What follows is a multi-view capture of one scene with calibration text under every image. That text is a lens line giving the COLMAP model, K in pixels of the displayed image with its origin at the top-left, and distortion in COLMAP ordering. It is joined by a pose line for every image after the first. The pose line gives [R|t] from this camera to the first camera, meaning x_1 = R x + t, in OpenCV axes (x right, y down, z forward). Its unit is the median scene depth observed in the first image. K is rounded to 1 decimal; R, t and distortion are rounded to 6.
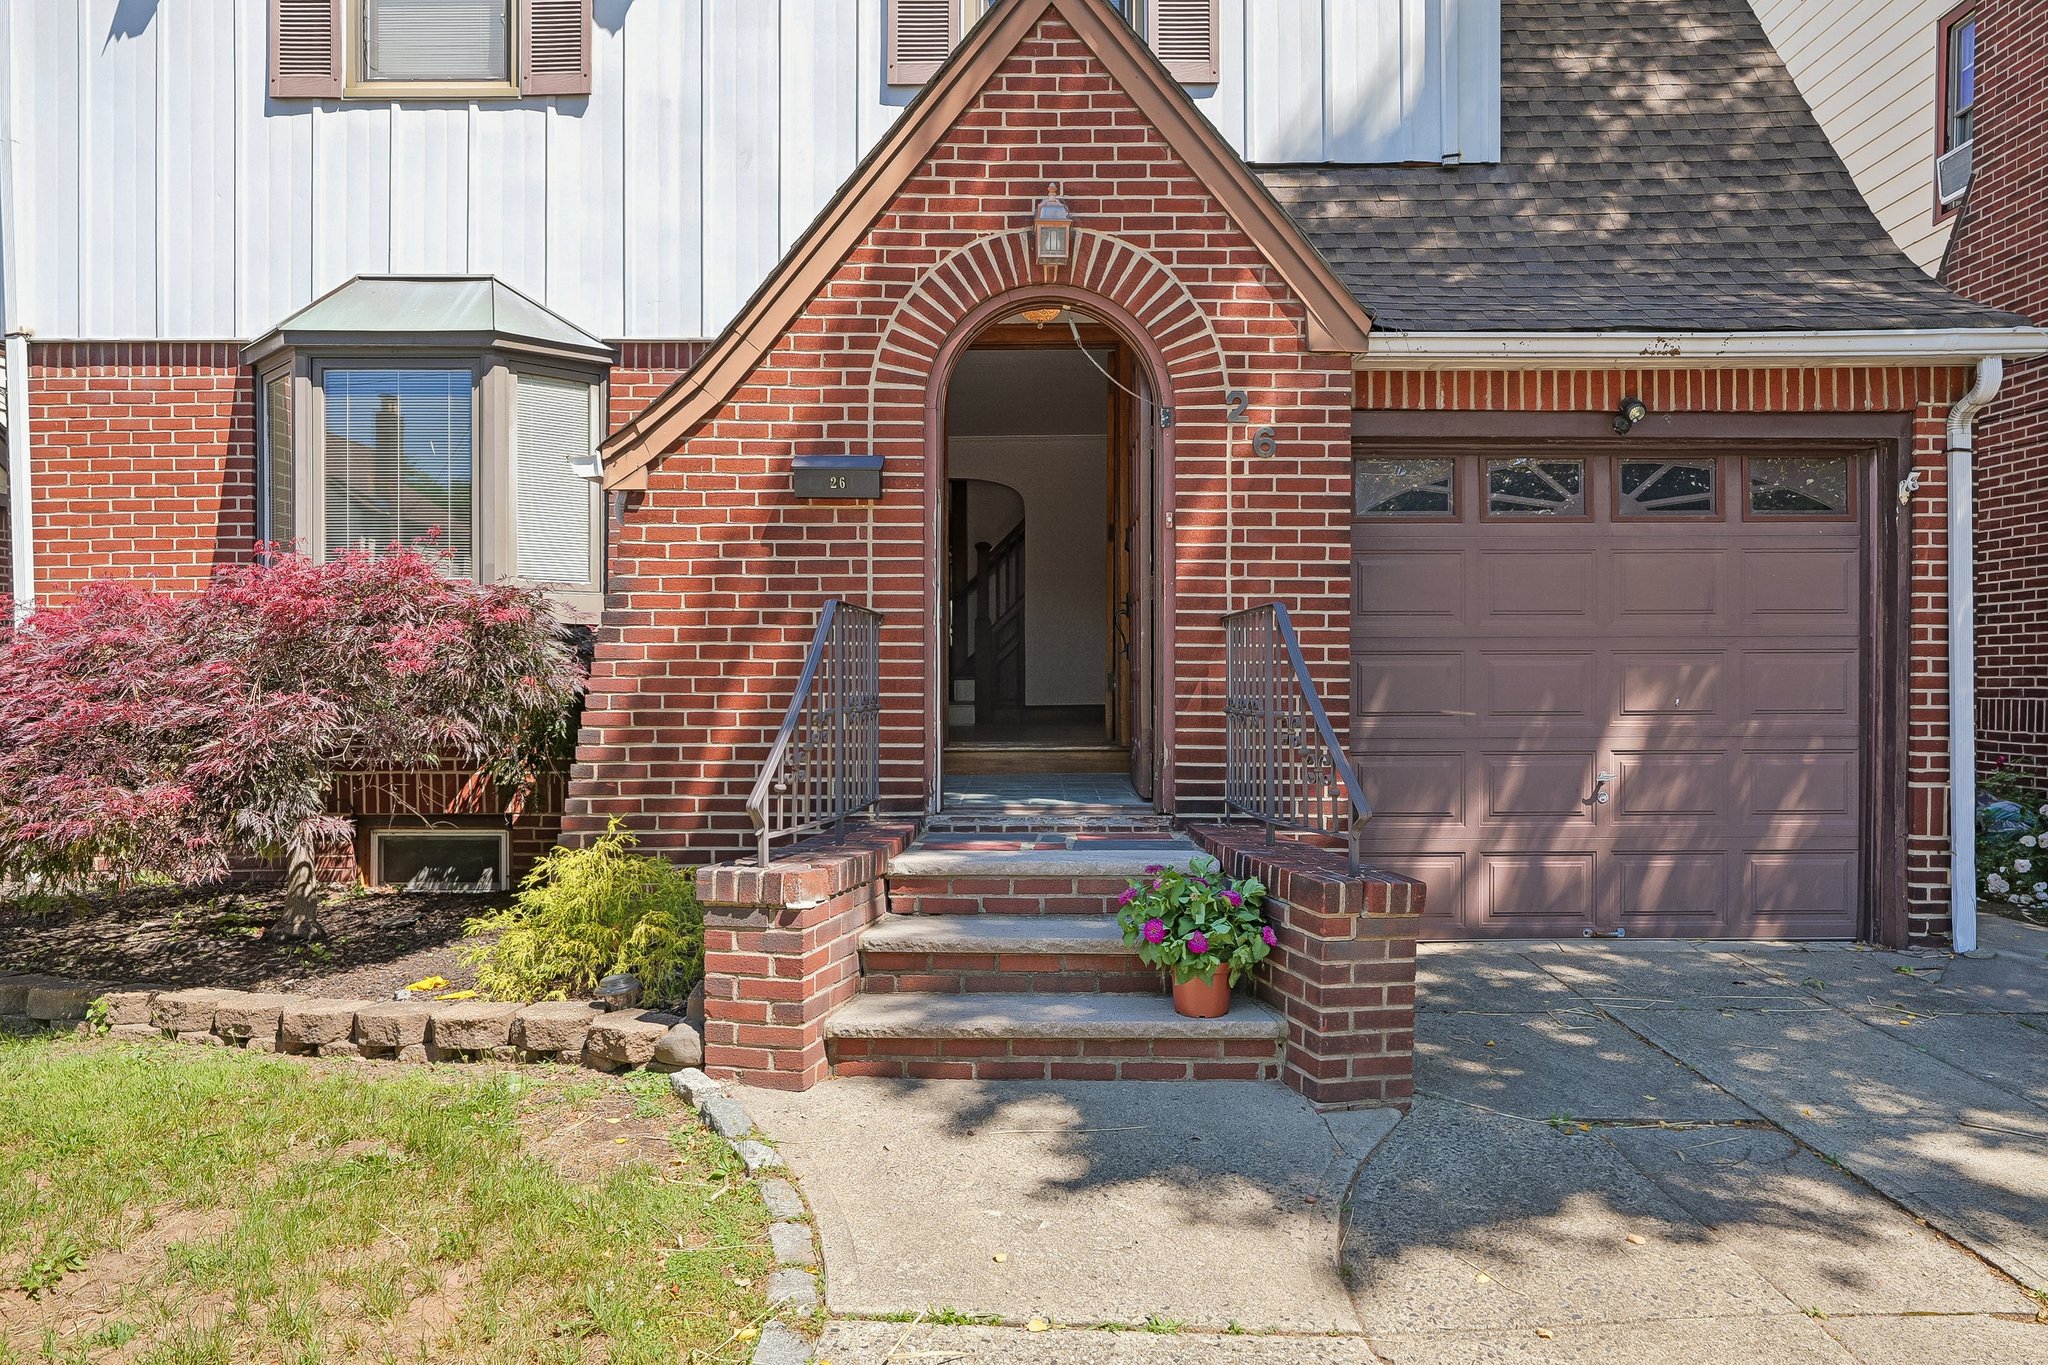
lens RADIAL K [[1328.7, 0, 1007.6], [0, 1328.7, 687.6], [0, 0, 1]] dist [-0.002053, 0.002676]
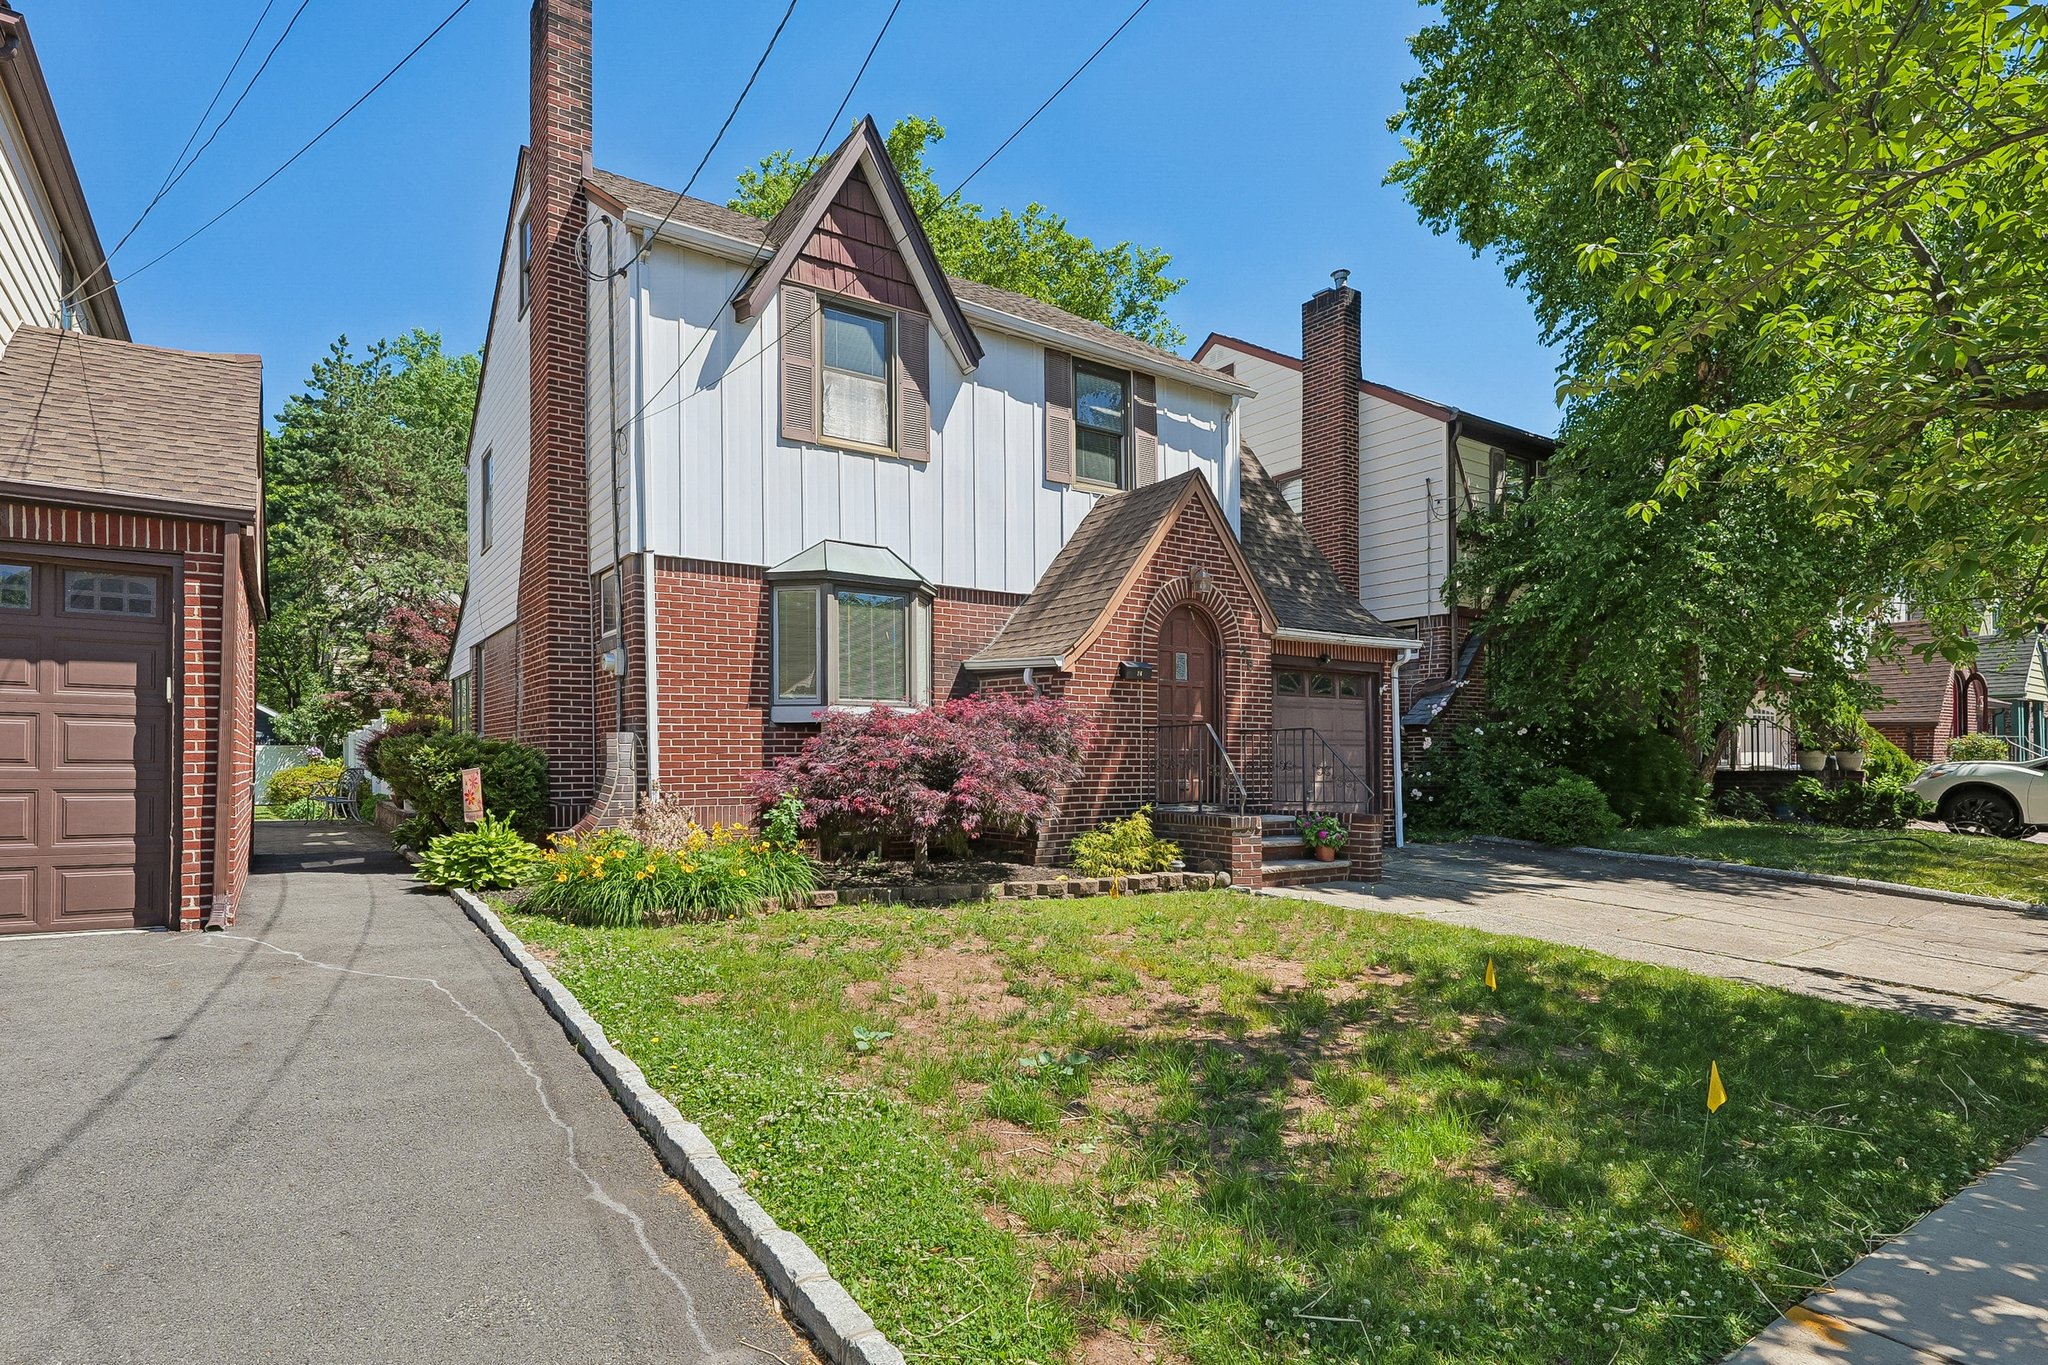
lens RADIAL K [[1077.8, 0, 915.1], [0, 1077.8, 749.4], [0, 0, 1]] dist [-0.001051, -0.000264]
pose [[0.841368, 0.007828, 0.540406, -1.488382], [0.001148, 0.999867, -0.016271, 0.018233], [-0.540461, 0.014310, 0.841247, -0.438151]]
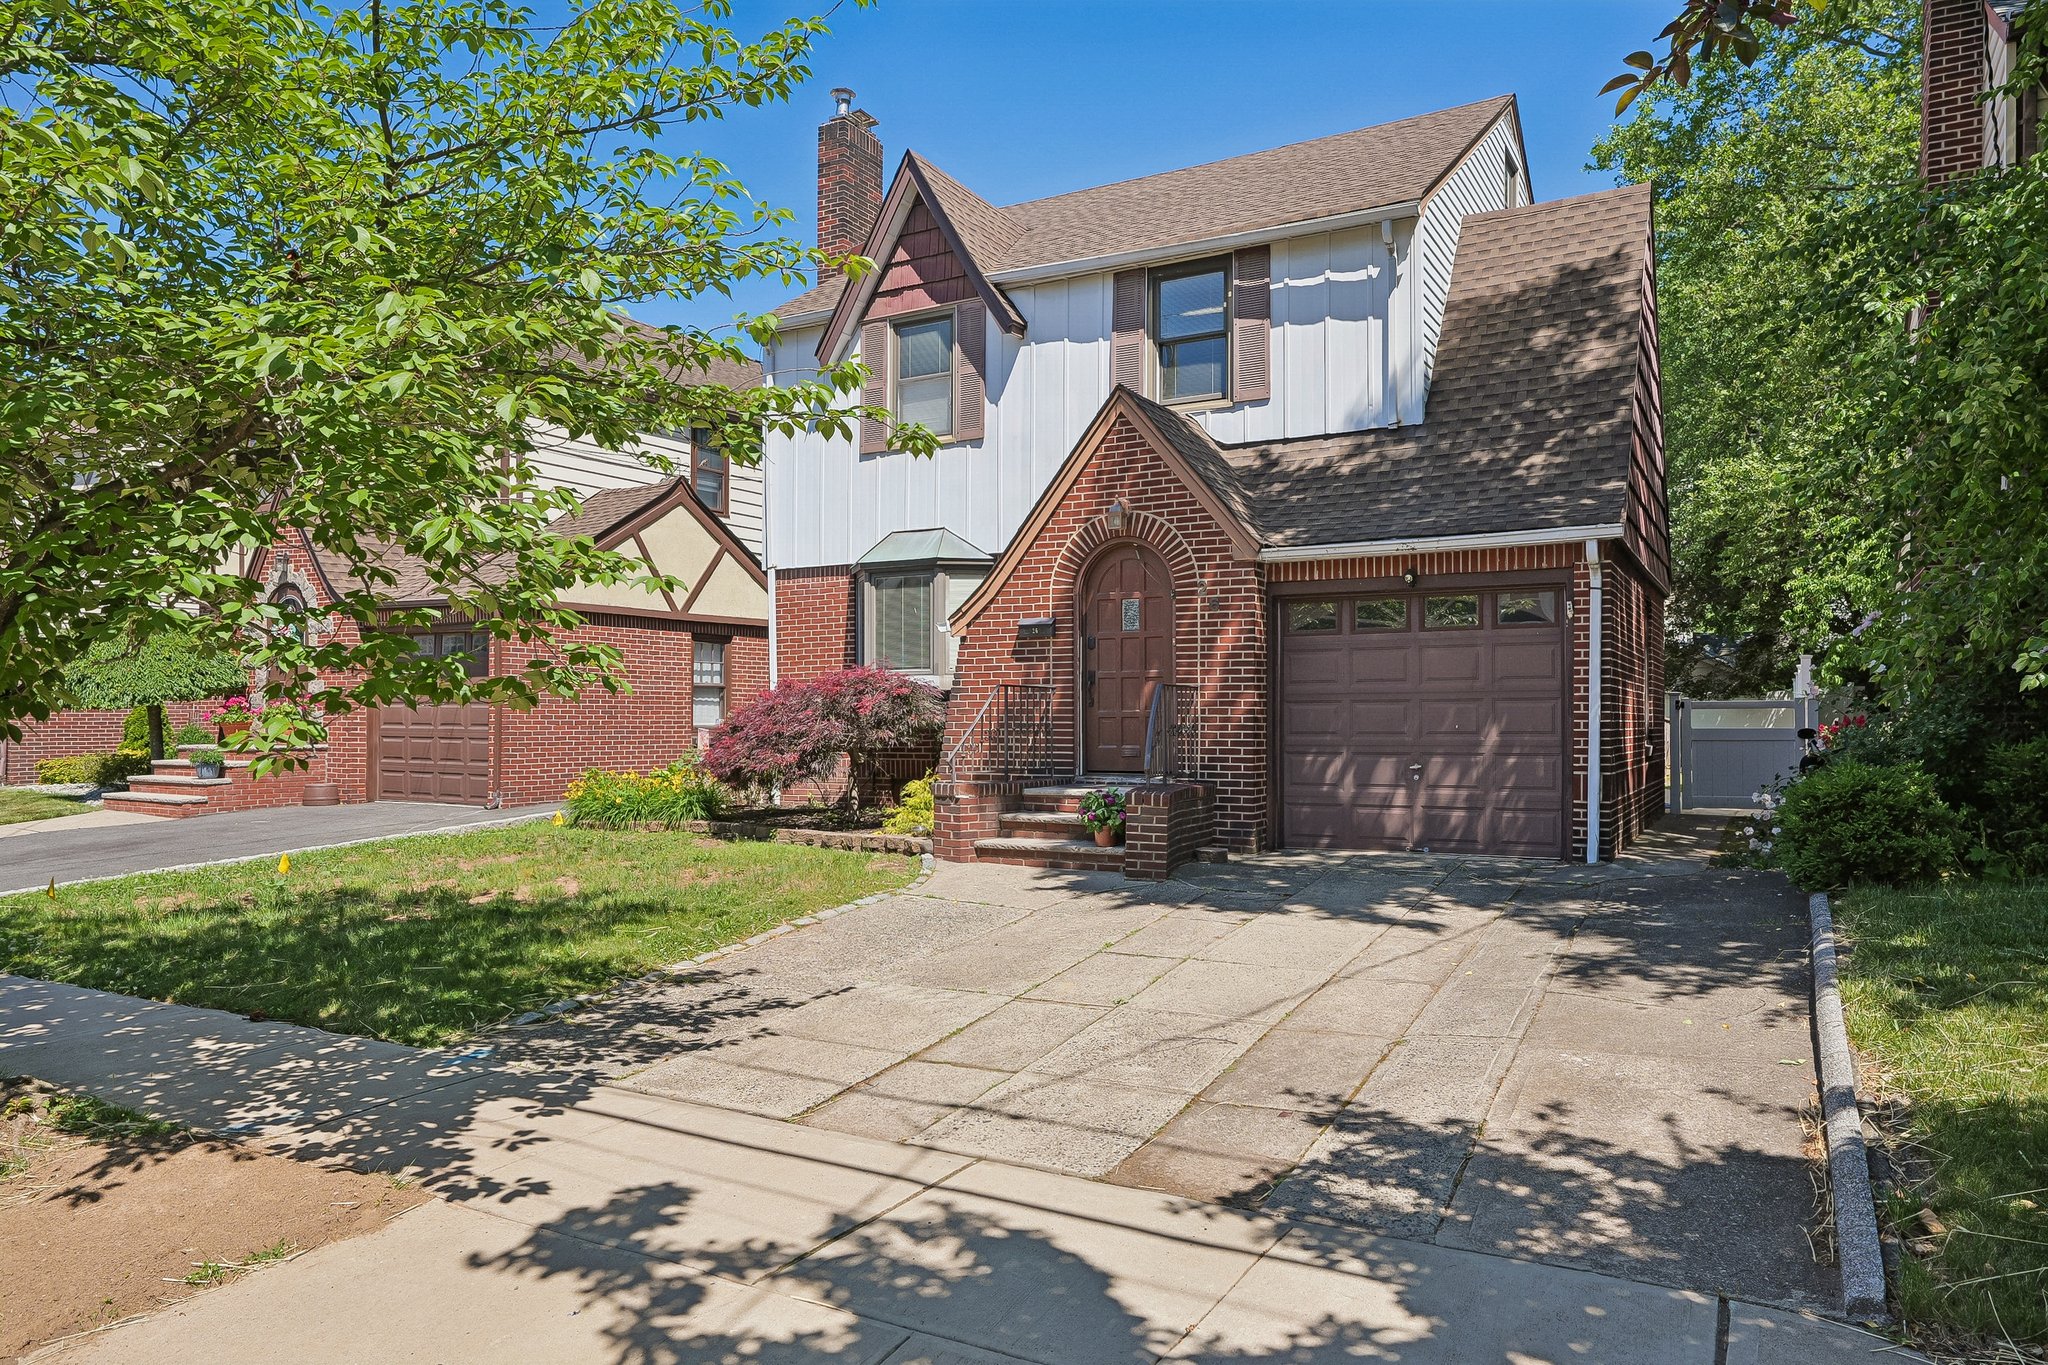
lens RADIAL K [[1328.7, 0, 1007.6], [0, 1328.7, 687.6], [0, 0, 1]] dist [-0.002053, 0.002676]
pose [[0.866146, -0.012635, -0.499631, 0.935610], [-0.001161, 0.999627, -0.027293, 0.007203], [0.499790, 0.024220, 0.865808, -0.970519]]
